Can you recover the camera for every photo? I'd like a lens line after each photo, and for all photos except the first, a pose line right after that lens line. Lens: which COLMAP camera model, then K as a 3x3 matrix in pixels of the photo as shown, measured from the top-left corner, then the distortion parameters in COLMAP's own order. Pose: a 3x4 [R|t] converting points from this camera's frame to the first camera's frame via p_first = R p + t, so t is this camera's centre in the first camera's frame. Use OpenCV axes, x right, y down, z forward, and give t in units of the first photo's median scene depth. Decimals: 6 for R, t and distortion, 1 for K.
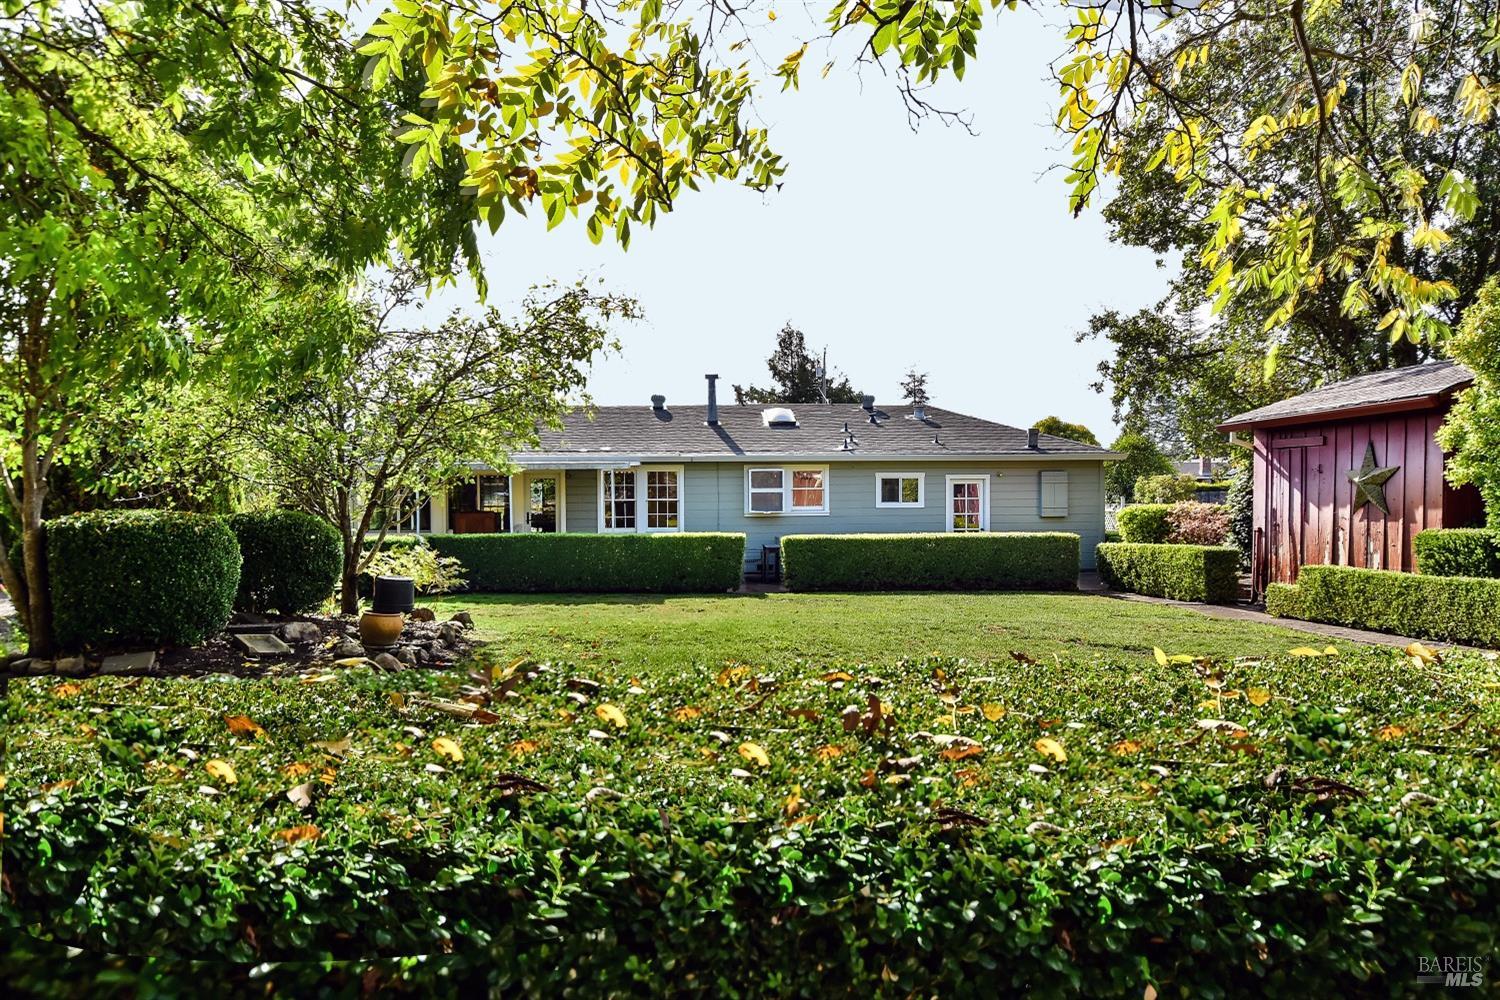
lens RADIAL K [[947.9, 0, 750.0], [0, 947.9, 500.0], [0, 0, 1]] dist [0.001005, -0.000033]
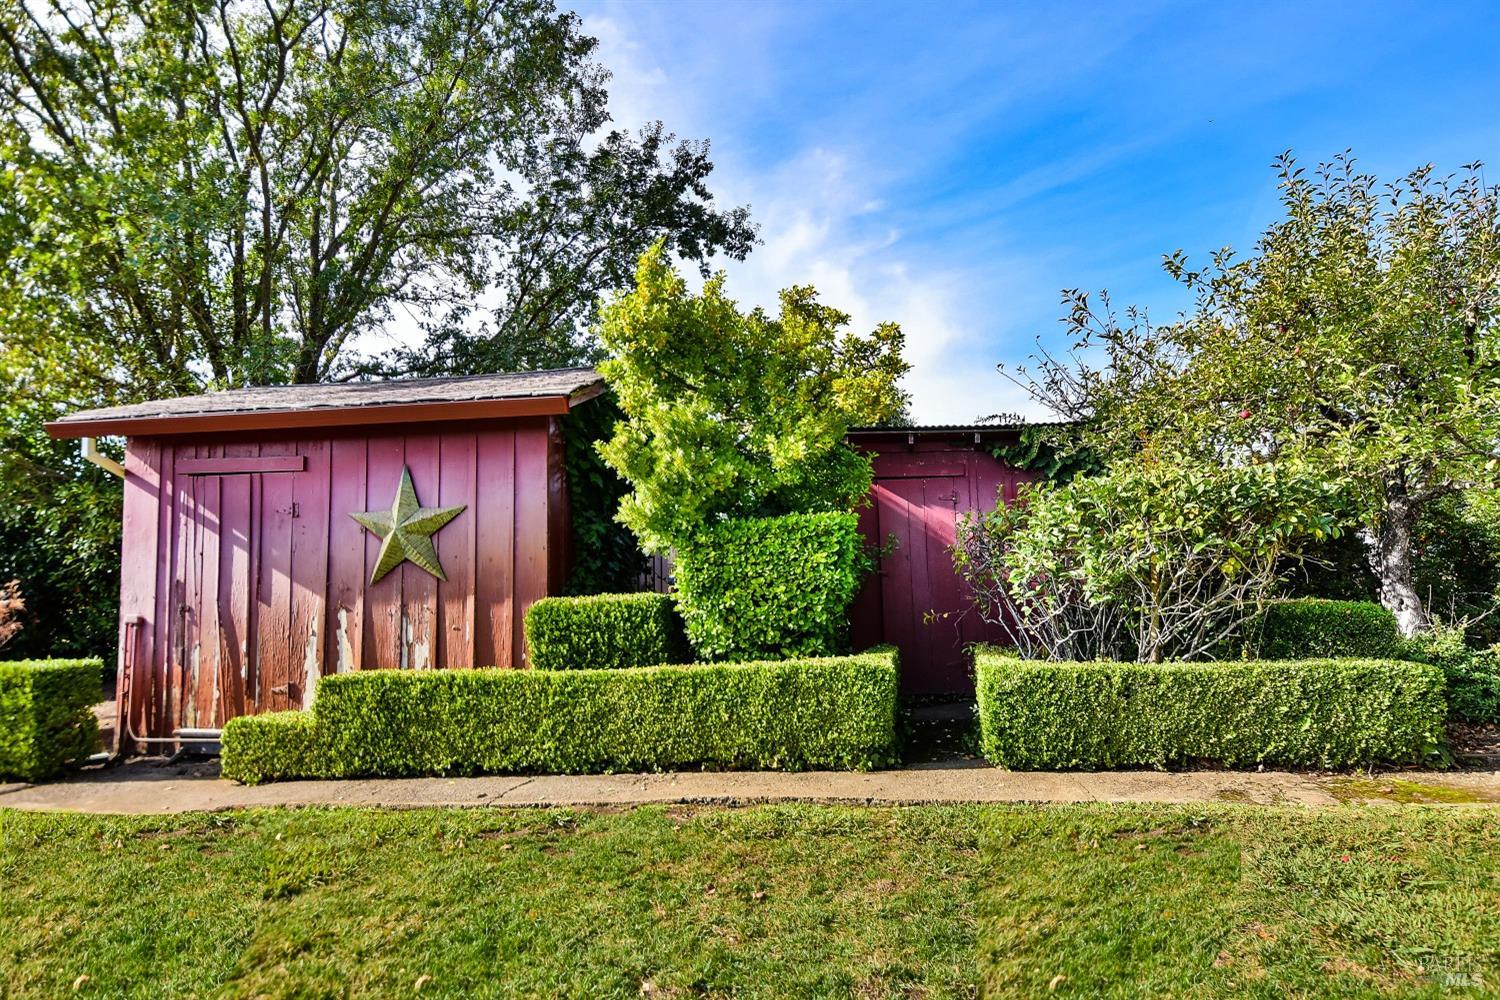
lens RADIAL K [[845.1, 0, 754.9], [0, 845.1, 523.9], [0, 0, 1]] dist [-0.023196, 0.043616]
pose [[0.187485, 0.048102, 0.981089, 0.153008], [0.025431, 0.998228, -0.053802, 0.013045], [-0.981938, 0.035037, 0.185930, 0.698644]]
